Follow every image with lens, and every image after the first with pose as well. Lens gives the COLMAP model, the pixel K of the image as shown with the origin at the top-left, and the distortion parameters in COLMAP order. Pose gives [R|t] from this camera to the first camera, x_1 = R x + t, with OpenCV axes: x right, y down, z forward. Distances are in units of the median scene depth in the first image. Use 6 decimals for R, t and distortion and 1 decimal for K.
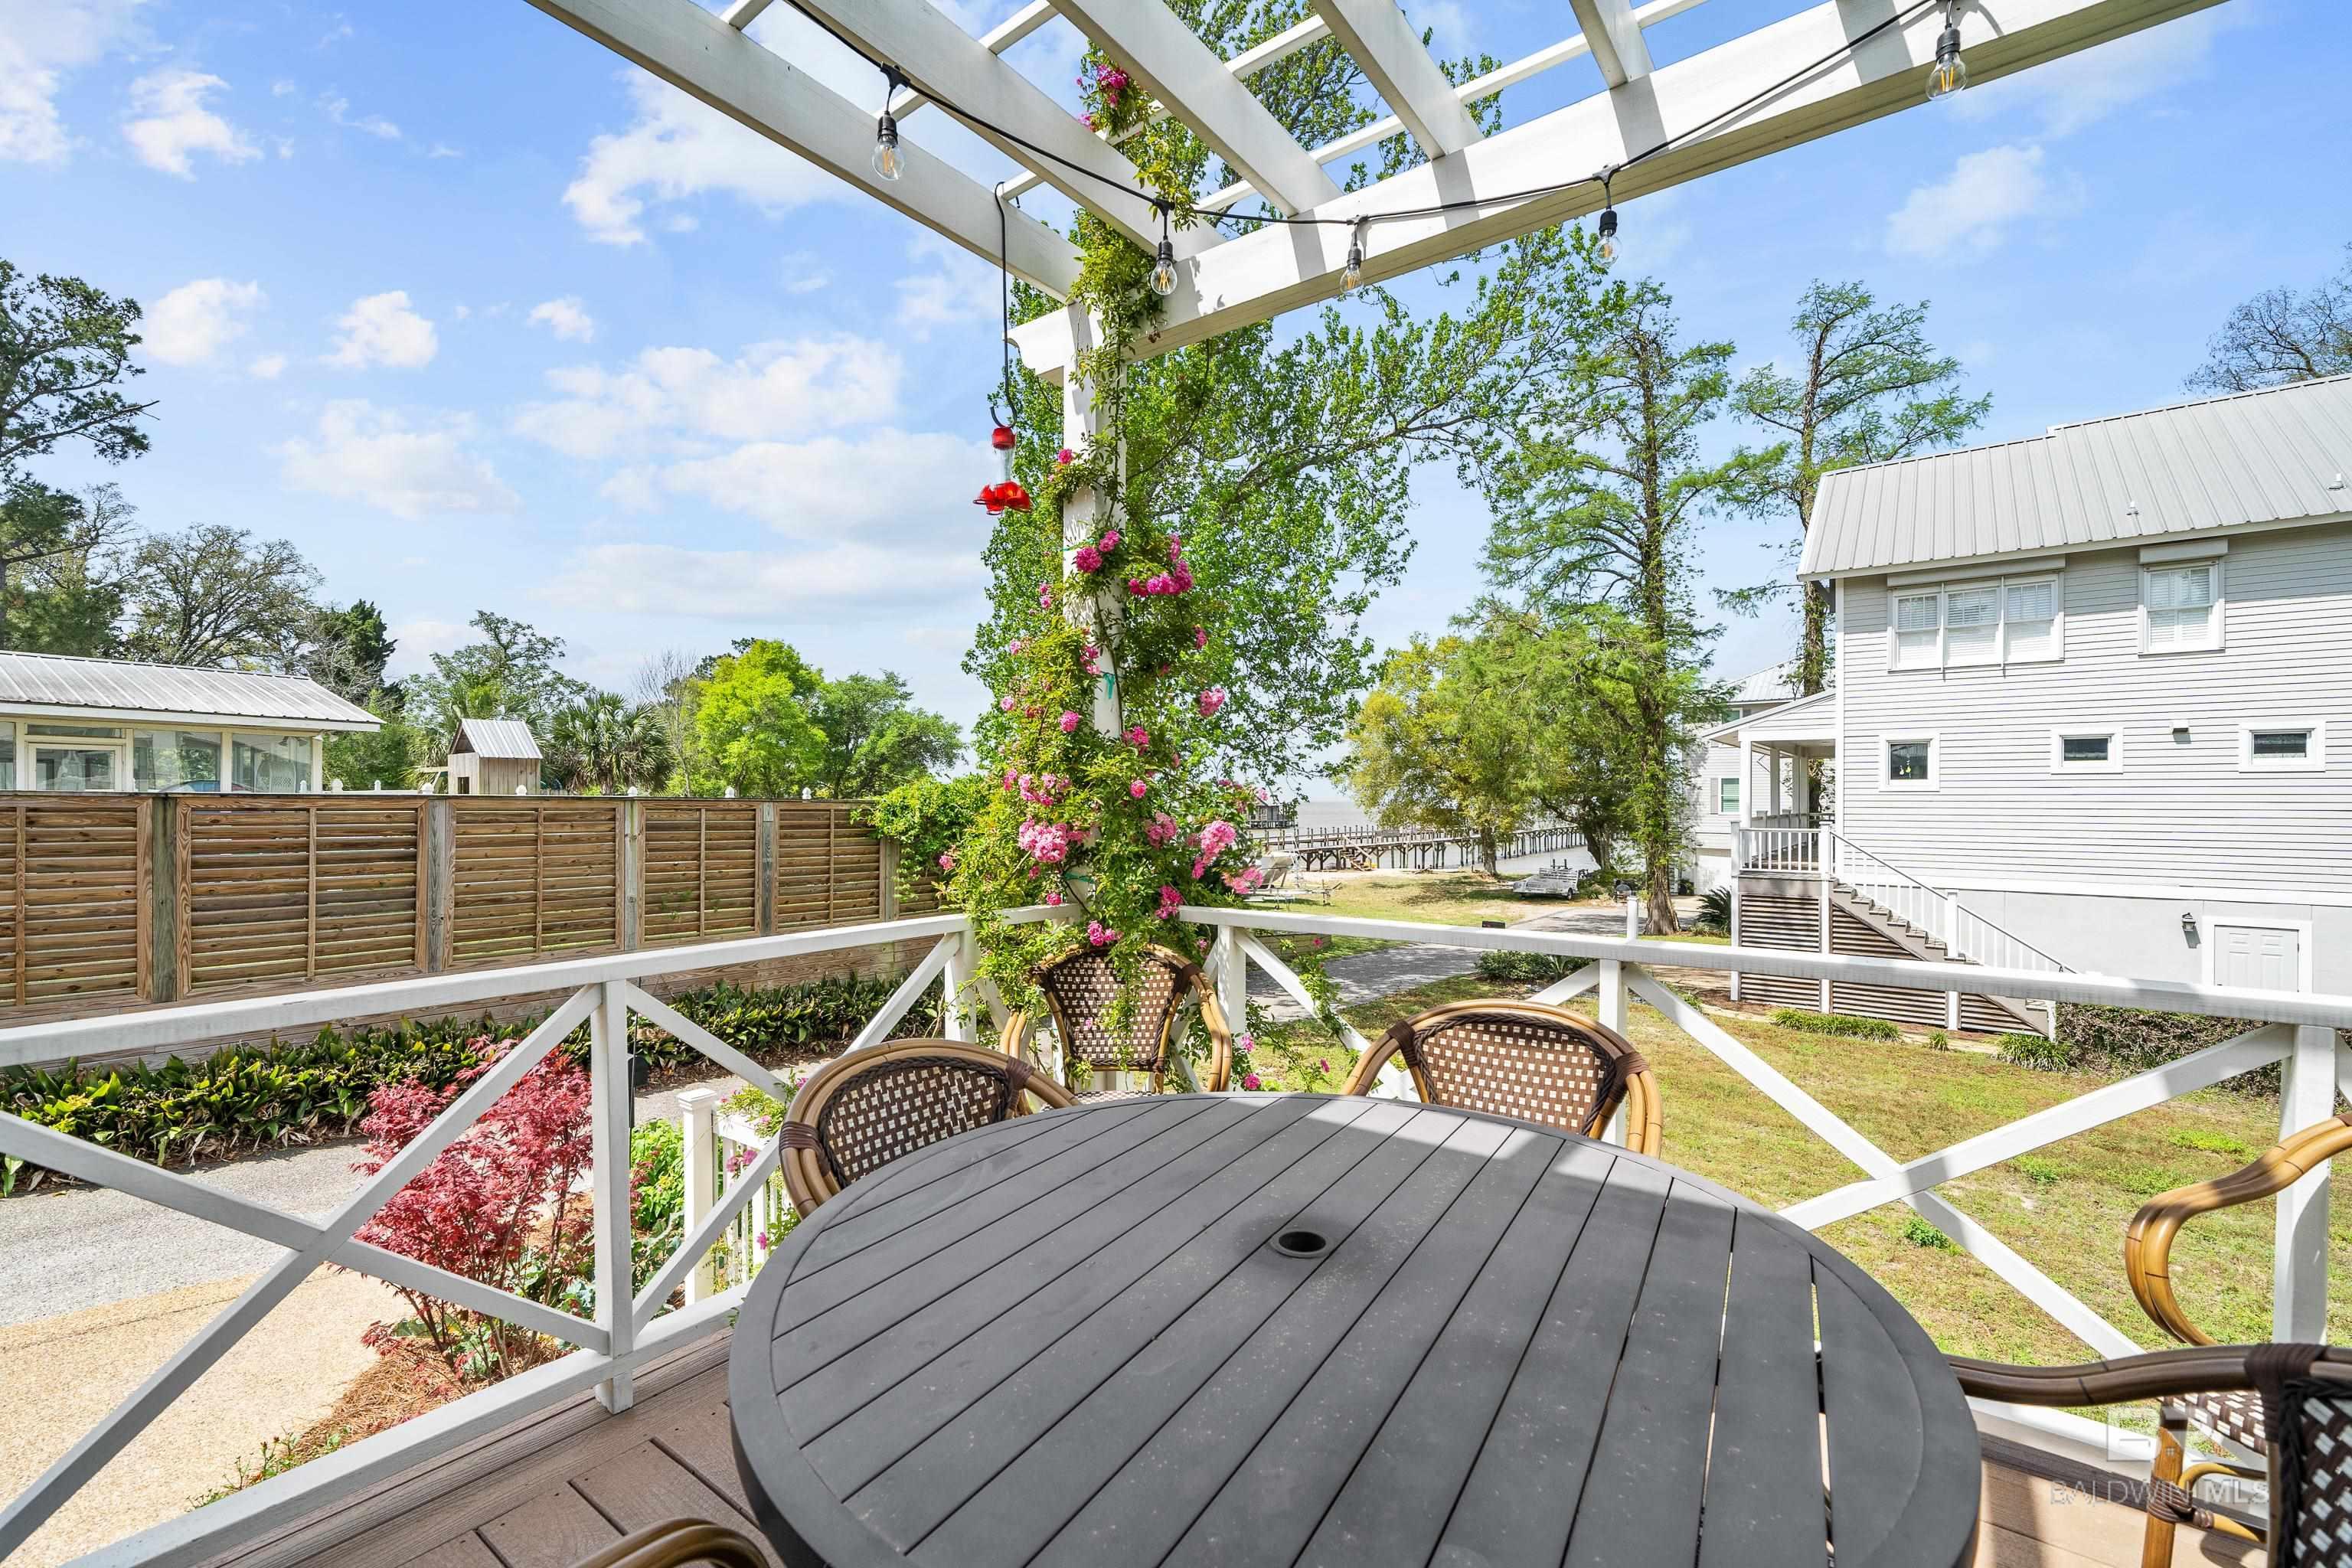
lens RADIAL K [[954.2, 0, 1177.6], [0, 954.2, 786.8], [0, 0, 1]] dist [-0.001444, -0.000322]
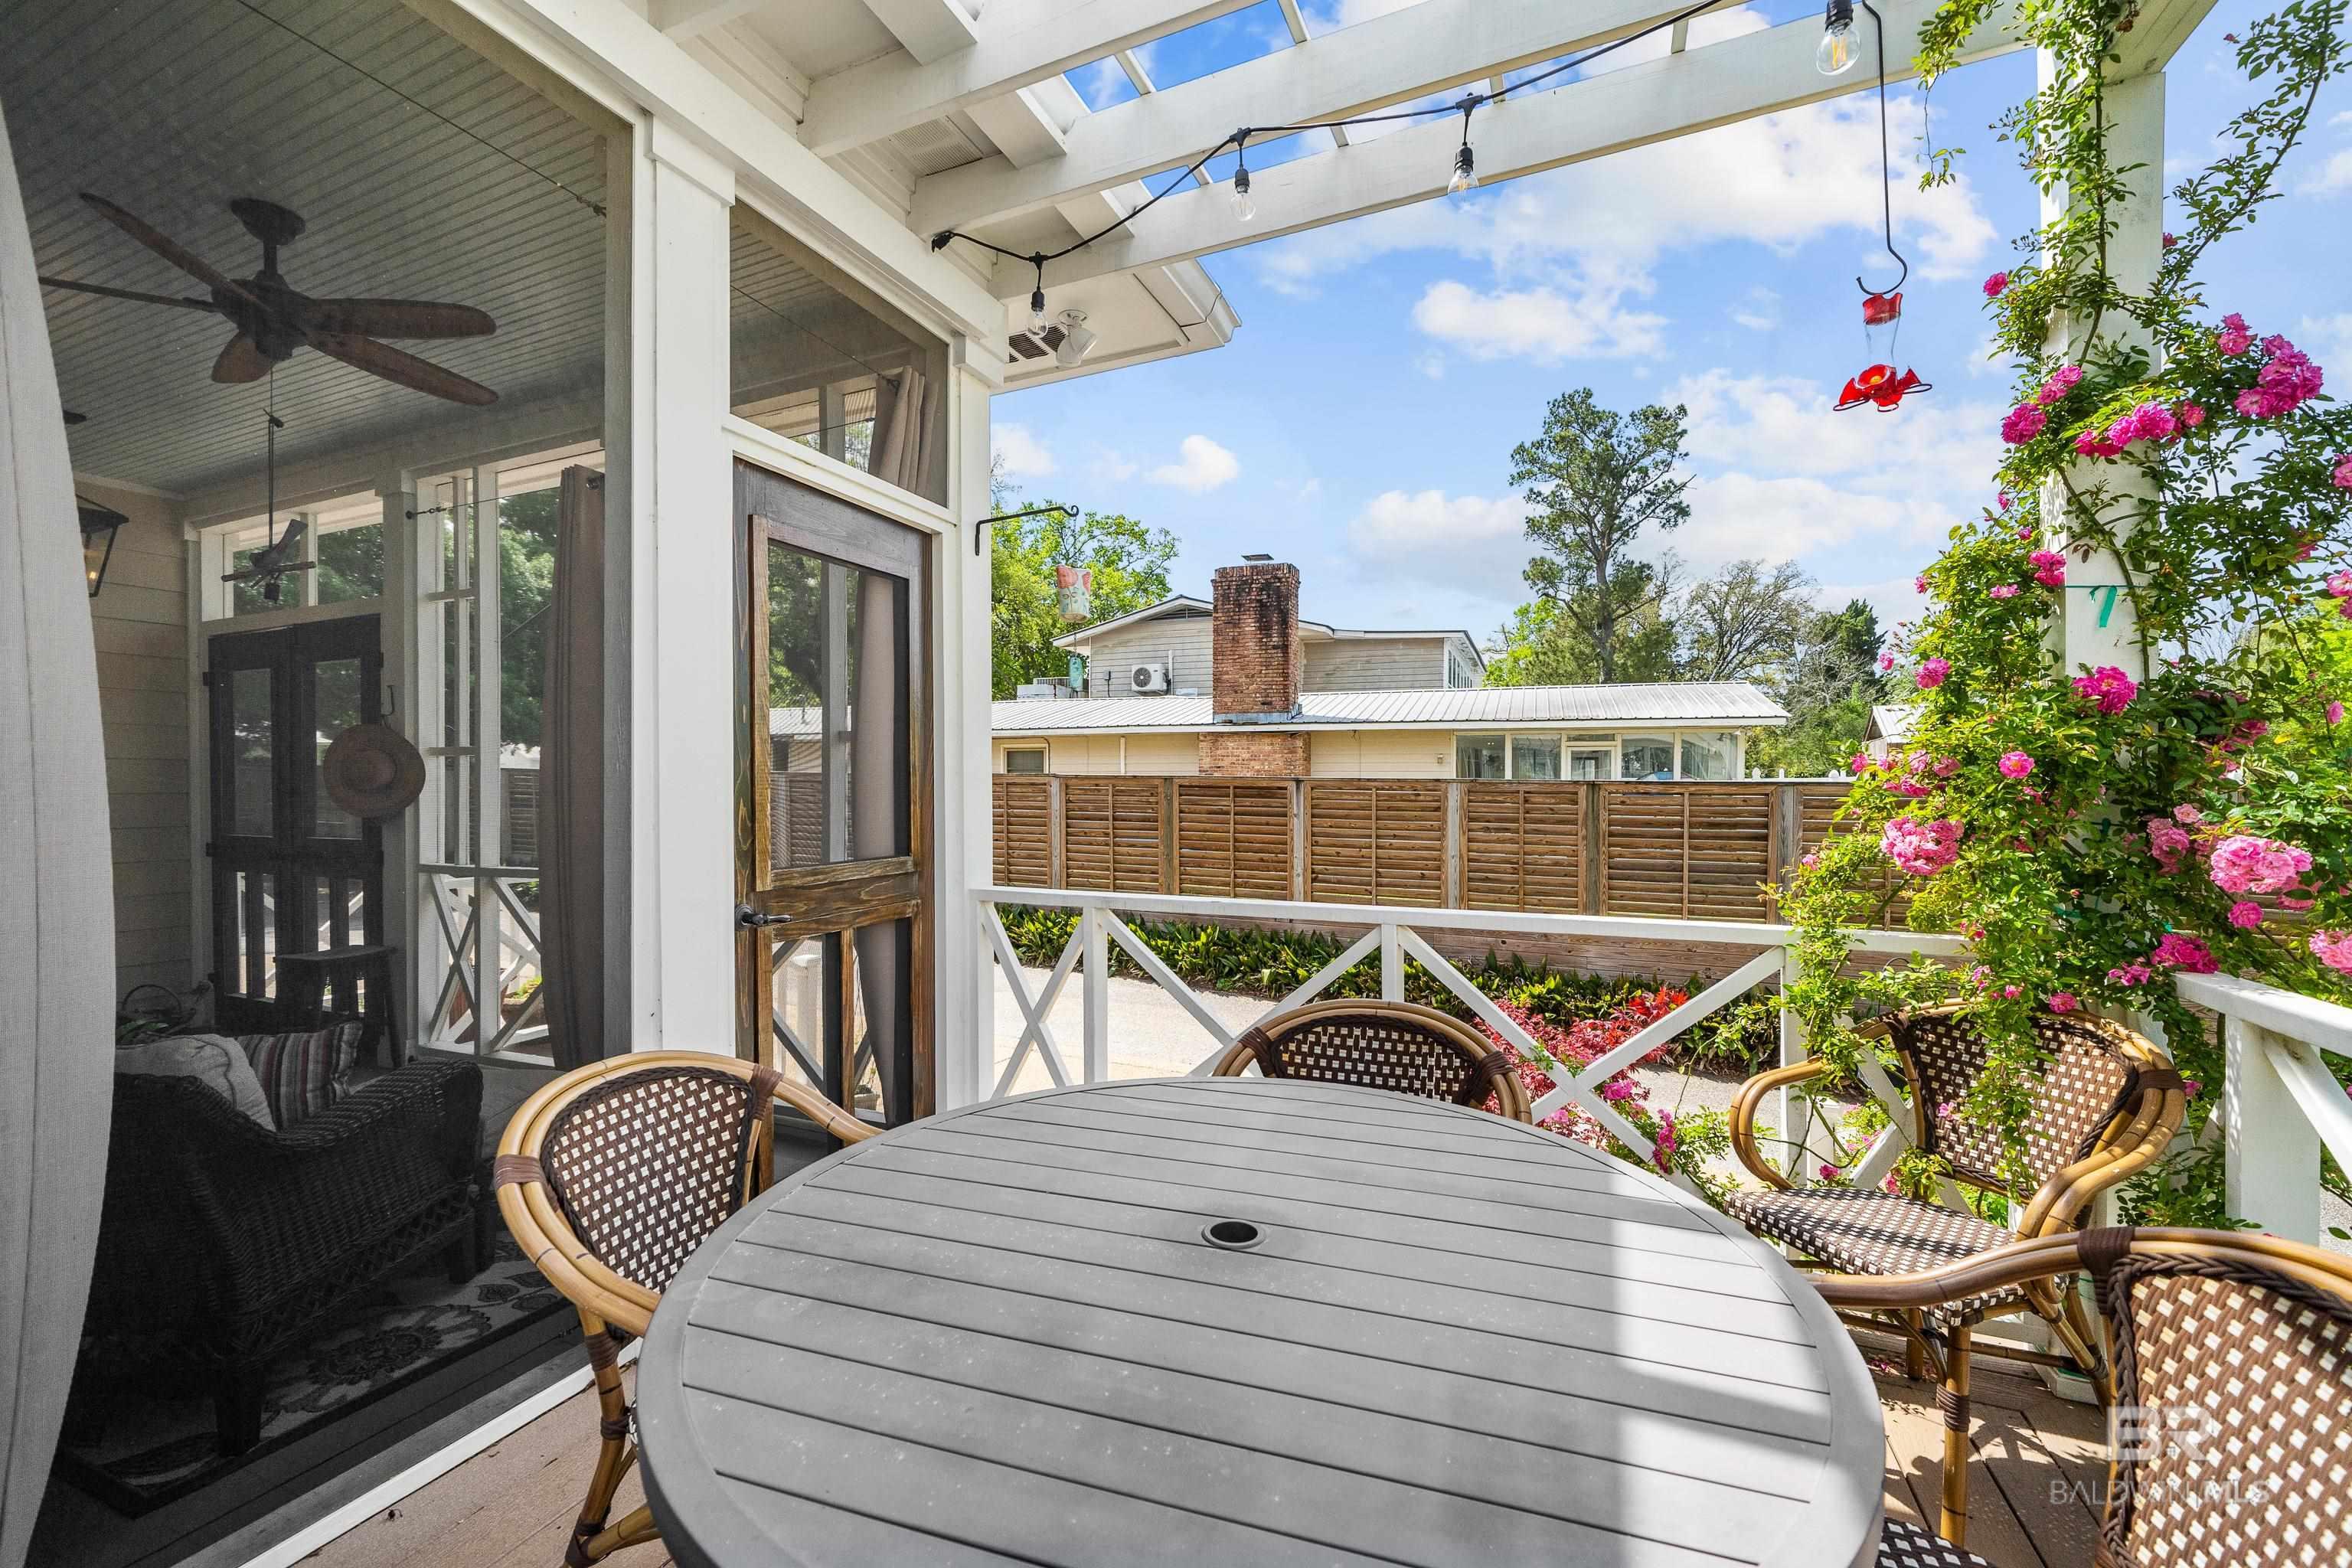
lens RADIAL K [[954.2, 0, 1177.6], [0, 954.2, 786.8], [0, 0, 1]] dist [-0.001444, -0.000322]
pose [[0.248138, 0.001034, -0.968724, 0.413908], [0.013236, 0.999902, 0.004458, 0.003003], [0.968634, -0.013928, 0.248100, 0.270199]]
